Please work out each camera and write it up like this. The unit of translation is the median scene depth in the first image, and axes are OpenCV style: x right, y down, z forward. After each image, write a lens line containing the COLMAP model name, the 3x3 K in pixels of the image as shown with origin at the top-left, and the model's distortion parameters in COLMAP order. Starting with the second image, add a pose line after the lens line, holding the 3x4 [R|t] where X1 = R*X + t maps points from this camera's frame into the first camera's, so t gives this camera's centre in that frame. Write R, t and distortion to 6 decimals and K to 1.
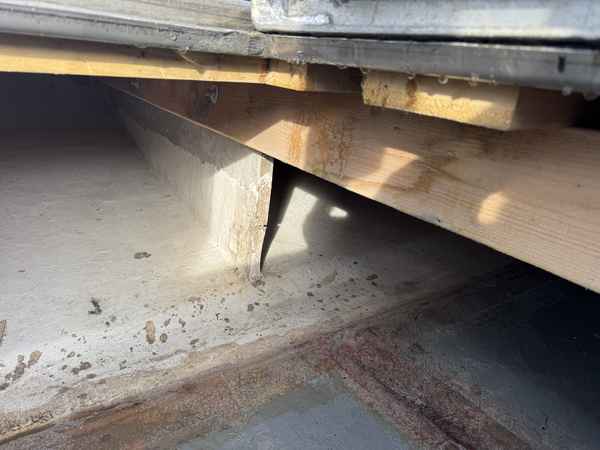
lens RADIAL K [[428.2, 0, 303.5], [0, 428.2, 228.5], [0, 0, 1]] dist [0.013979, -0.038139]
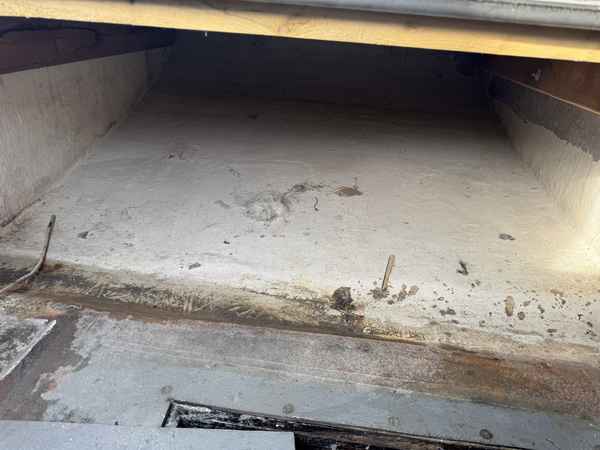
lens RADIAL K [[428.2, 0, 299.6], [0, 428.2, 227.9], [0, 0, 1]] dist [0.013979, -0.038139]
pose [[0.741023, 0.251735, -0.622507, -0.130228], [-0.243447, 0.964712, 0.100322, 0.074466], [0.625794, 0.077206, 0.776158, -0.176257]]
